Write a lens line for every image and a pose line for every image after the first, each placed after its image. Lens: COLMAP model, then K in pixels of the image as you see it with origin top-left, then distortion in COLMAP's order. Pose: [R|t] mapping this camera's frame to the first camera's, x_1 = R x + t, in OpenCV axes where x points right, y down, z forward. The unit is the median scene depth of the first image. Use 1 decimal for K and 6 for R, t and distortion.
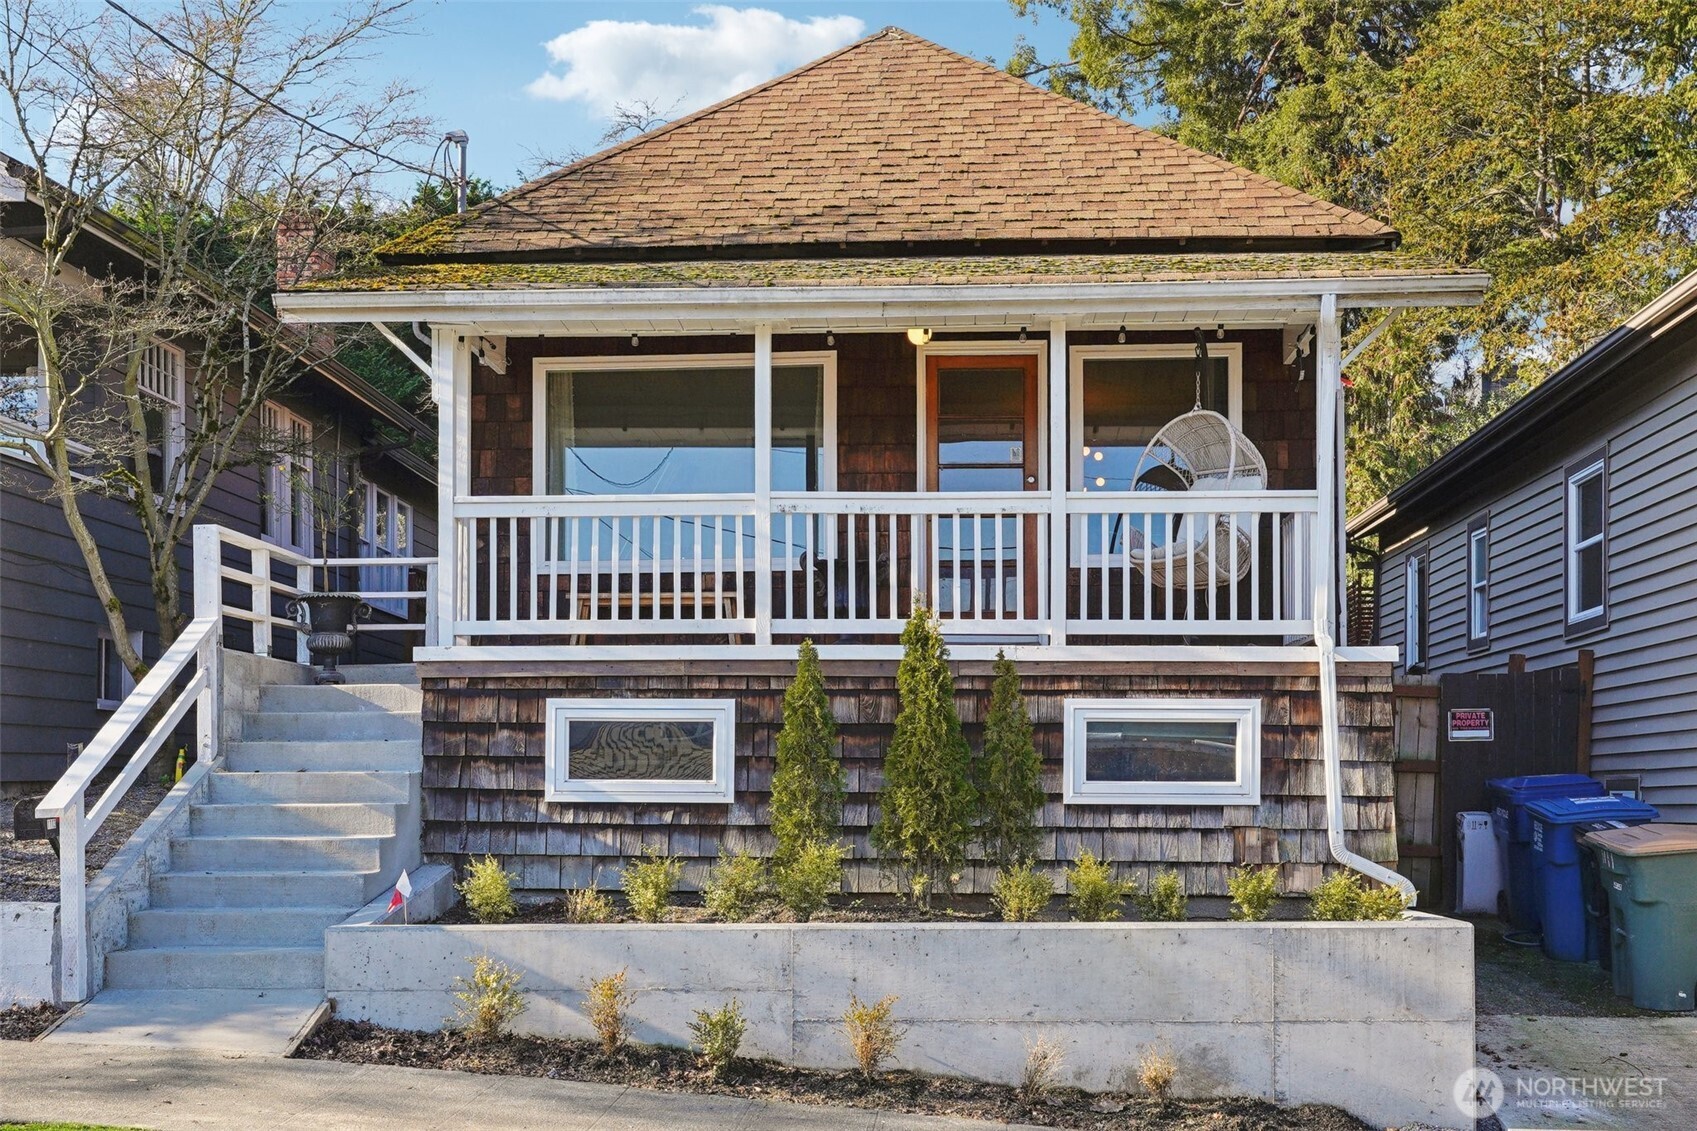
lens RADIAL K [[2065.6, 0, 848.5], [0, 2065.6, 565.5], [0, 0, 1]] dist [0.000346, 0.004126]
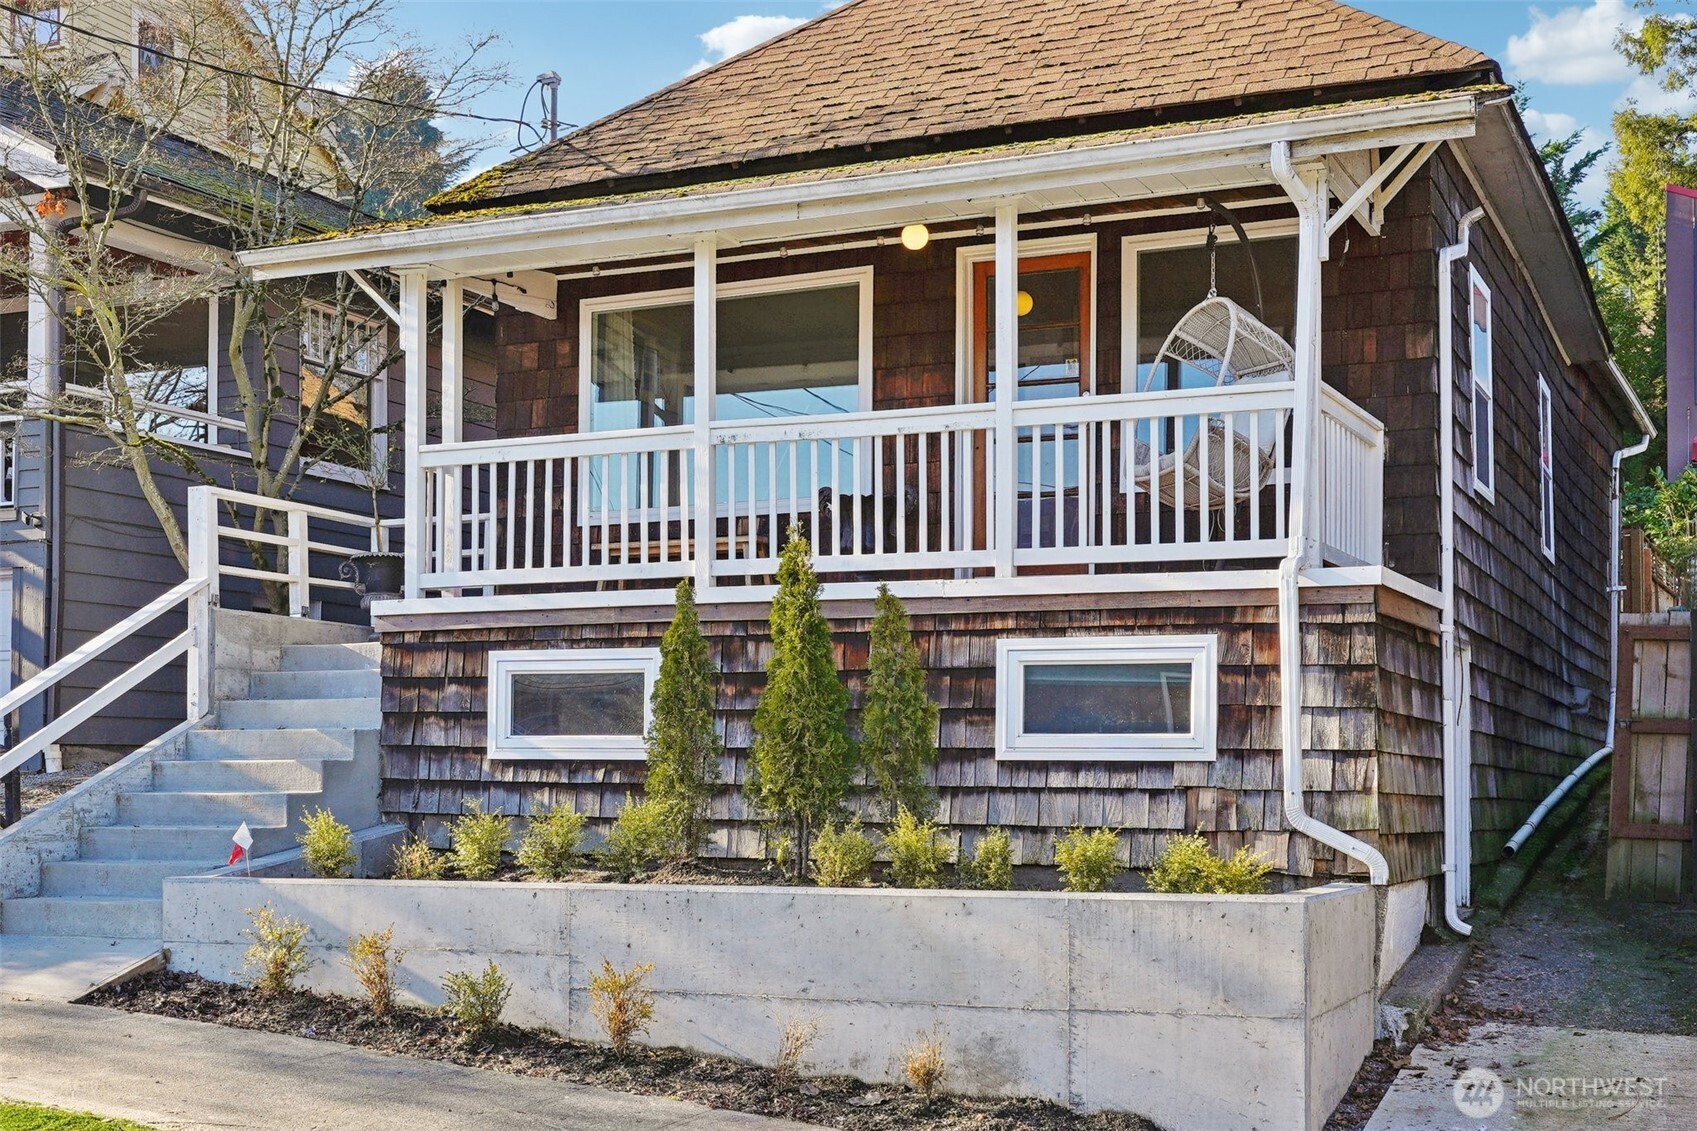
lens RADIAL K [[2196.8, 0, 848.5], [0, 2196.8, 565.5], [0, 0, 1]] dist [-0.000887, 0.010055]
pose [[0.929395, -0.033677, -0.367547, 0.387727], [0.035227, 0.999376, -0.002492, 0.033745], [0.367401, -0.010631, 0.930002, 0.119559]]
